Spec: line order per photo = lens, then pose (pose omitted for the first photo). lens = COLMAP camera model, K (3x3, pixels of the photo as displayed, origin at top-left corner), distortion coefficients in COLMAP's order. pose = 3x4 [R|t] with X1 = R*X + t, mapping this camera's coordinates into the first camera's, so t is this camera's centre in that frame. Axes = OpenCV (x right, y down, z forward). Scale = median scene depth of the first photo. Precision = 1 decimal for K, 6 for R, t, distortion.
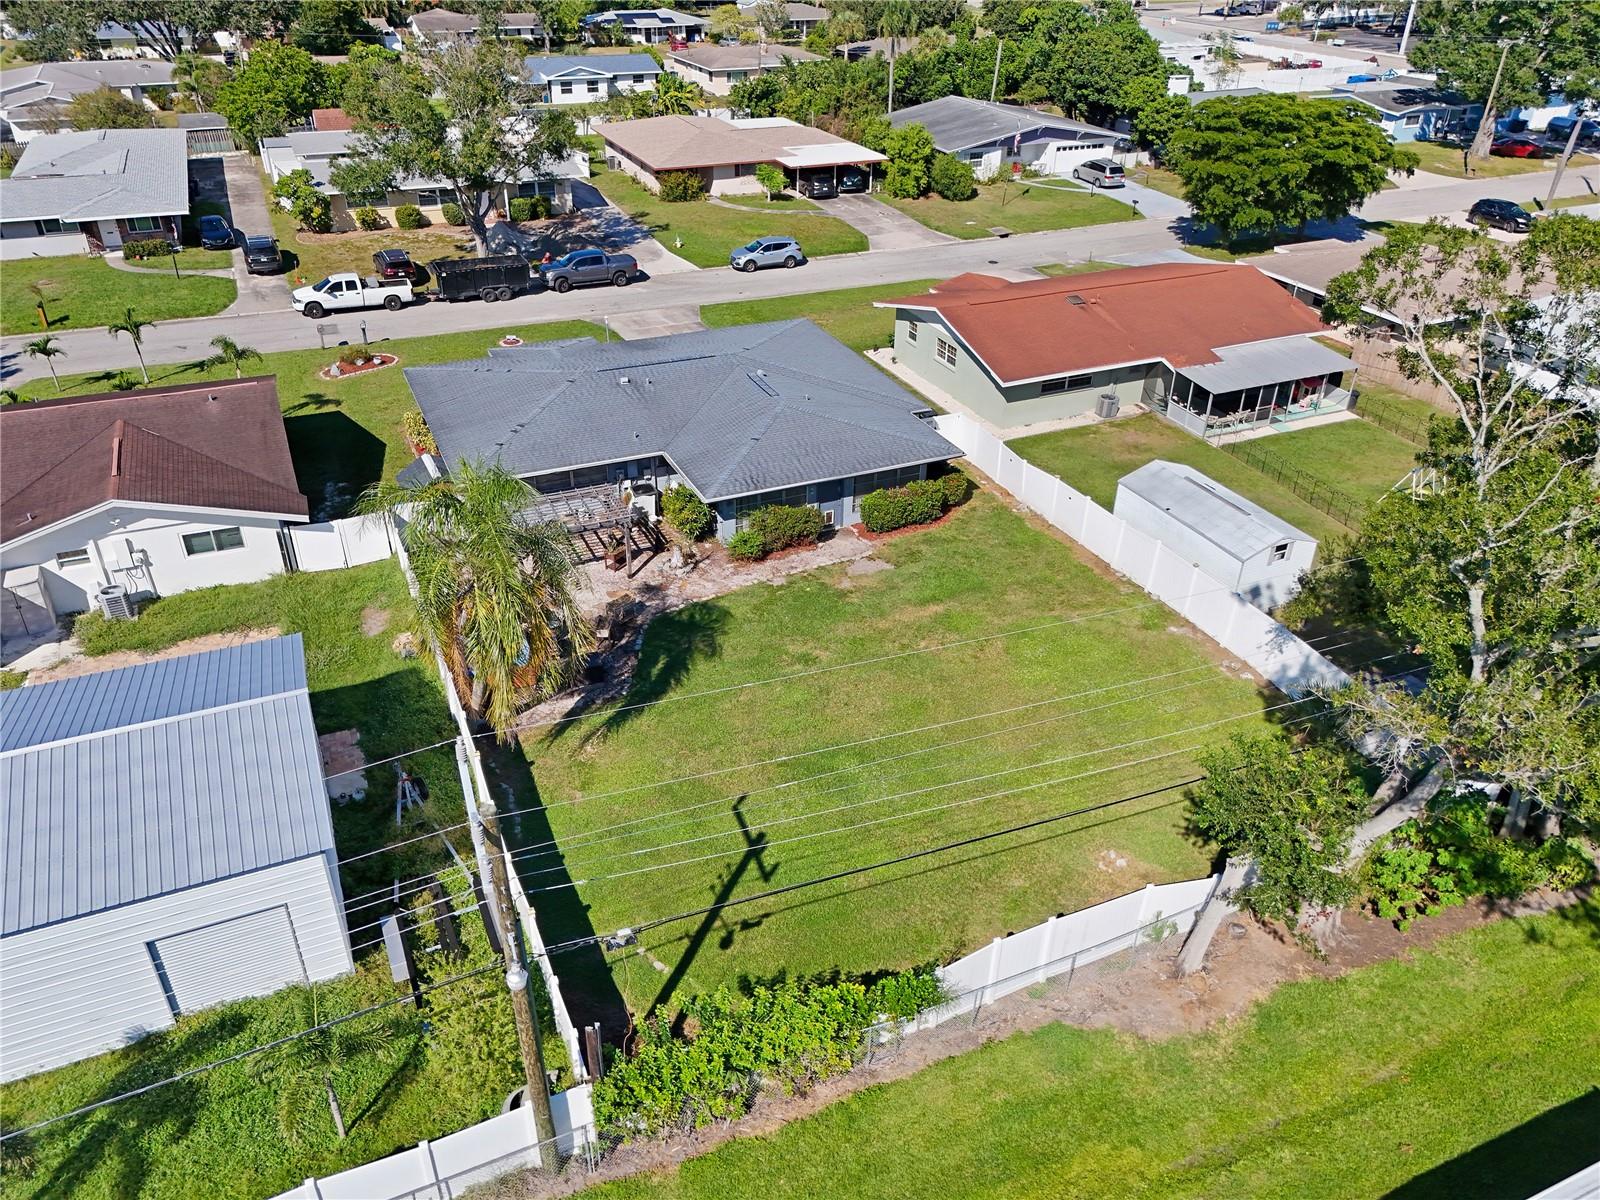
lens RADIAL K [[1166.8, 0, 800.0], [0, 1166.8, 600.0], [0, 0, 1]] dist [0.081208, -0.089070]
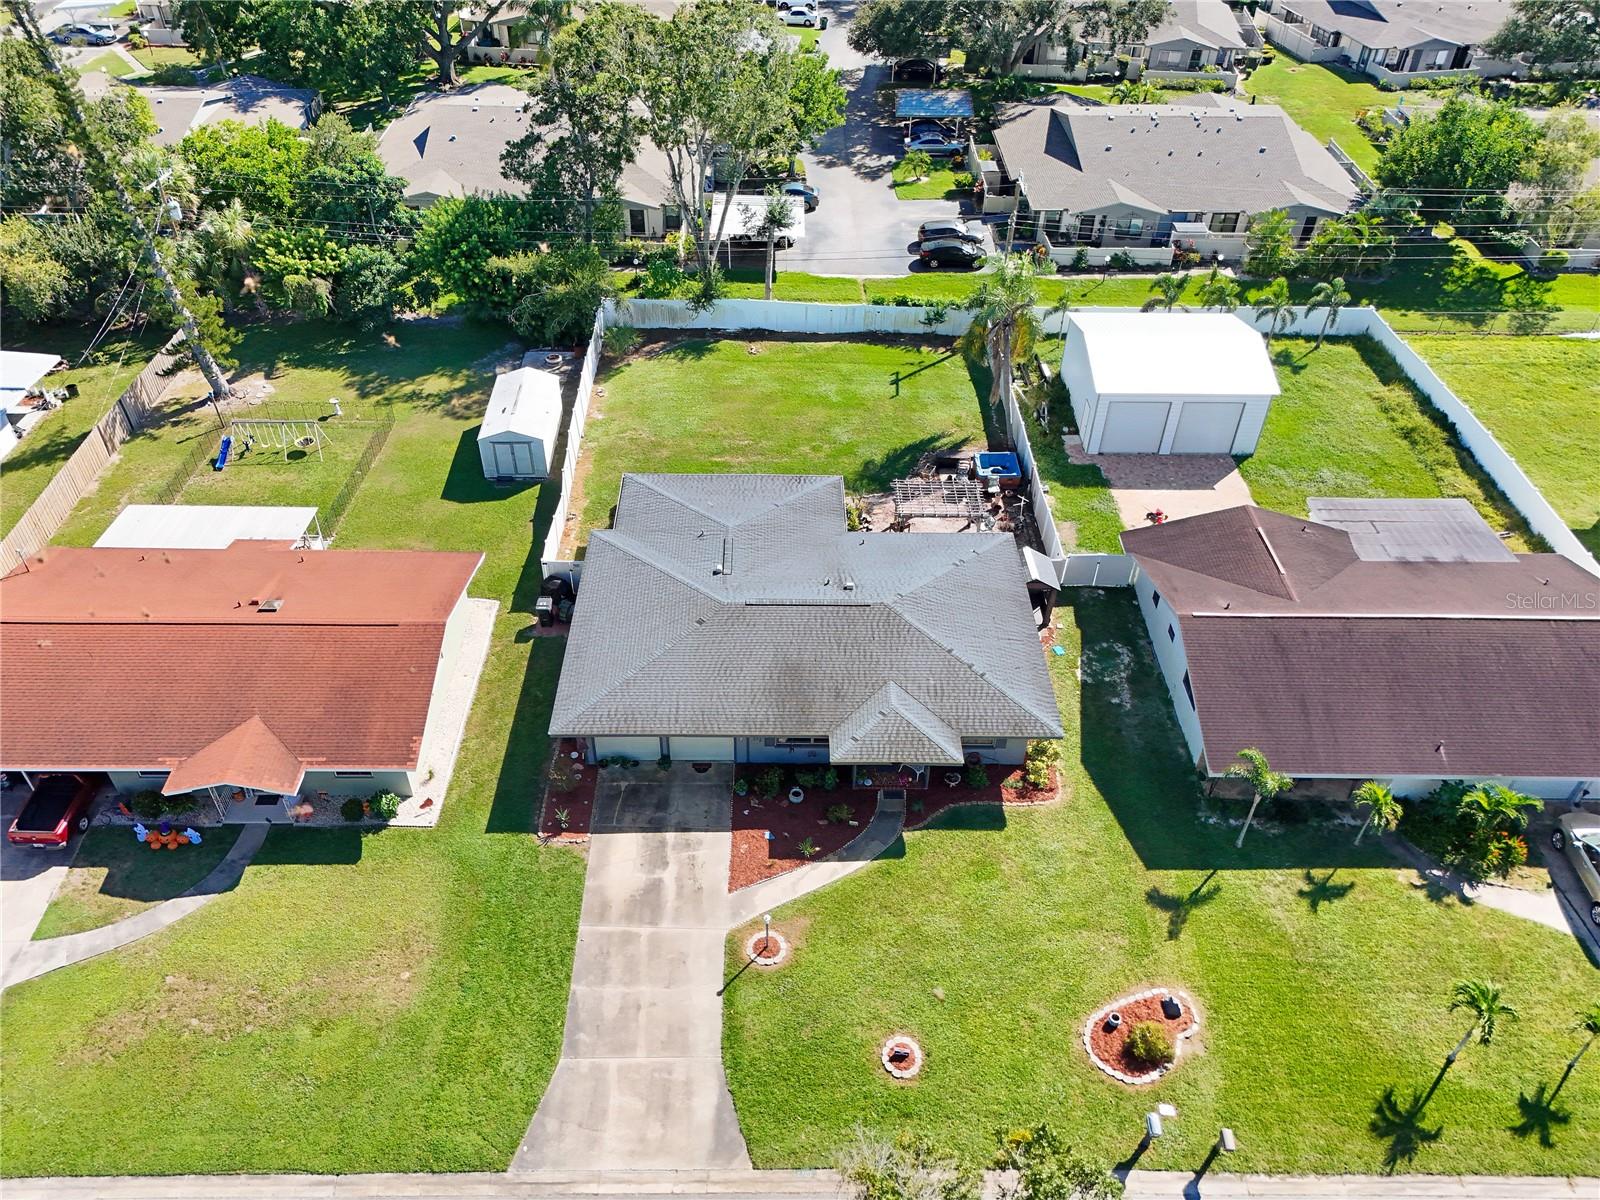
lens RADIAL K [[1168.6, 0, 800.0], [0, 1168.6, 600.0], [0, 0, 1]] dist [0.079596, -0.075234]
pose [[-0.917740, -0.279554, 0.282139, -0.362434], [0.182951, 0.332970, 0.925019, -1.027327], [-0.352536, 0.900545, -0.254435, 1.160769]]
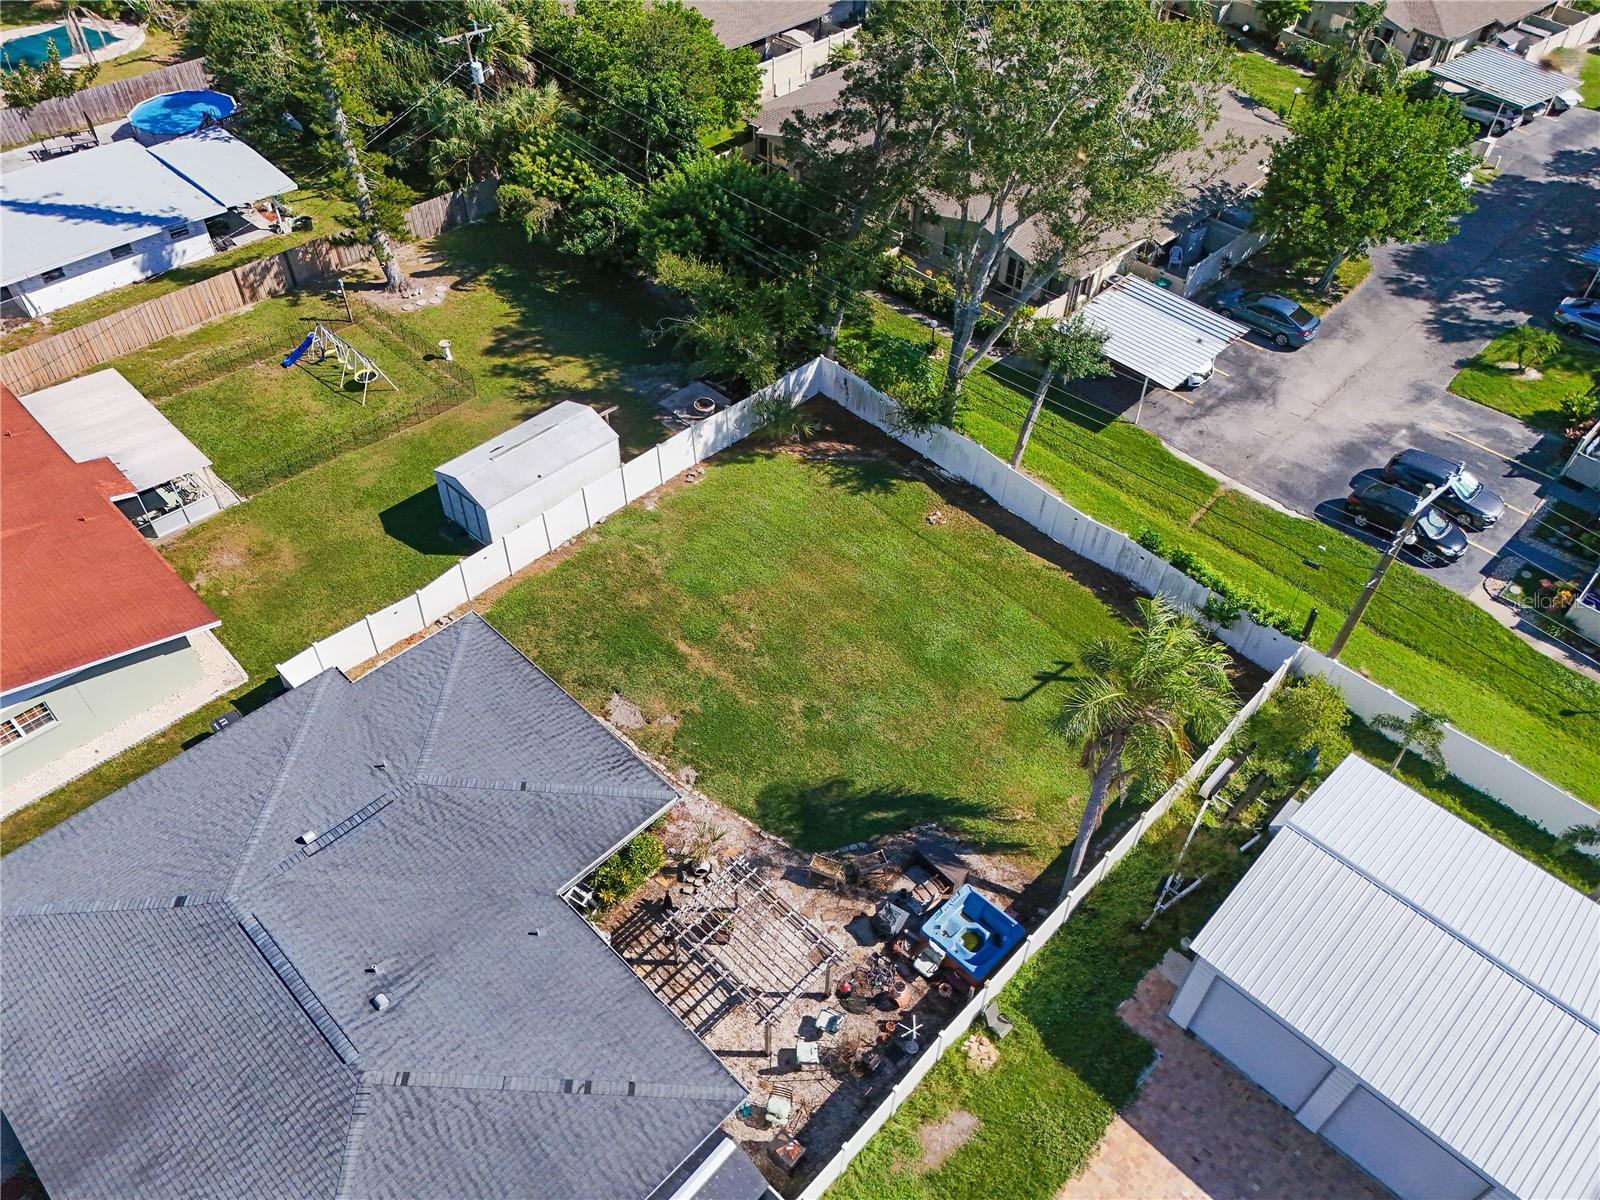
lens RADIAL K [[1166.8, 0, 800.0], [0, 1166.8, 600.0], [0, 0, 1]] dist [0.081208, -0.089070]
pose [[-0.364831, -0.683318, 0.632436, -0.424027], [0.465603, 0.454329, 0.759473, -0.578456], [-0.806295, 0.571543, 0.152402, 0.554984]]
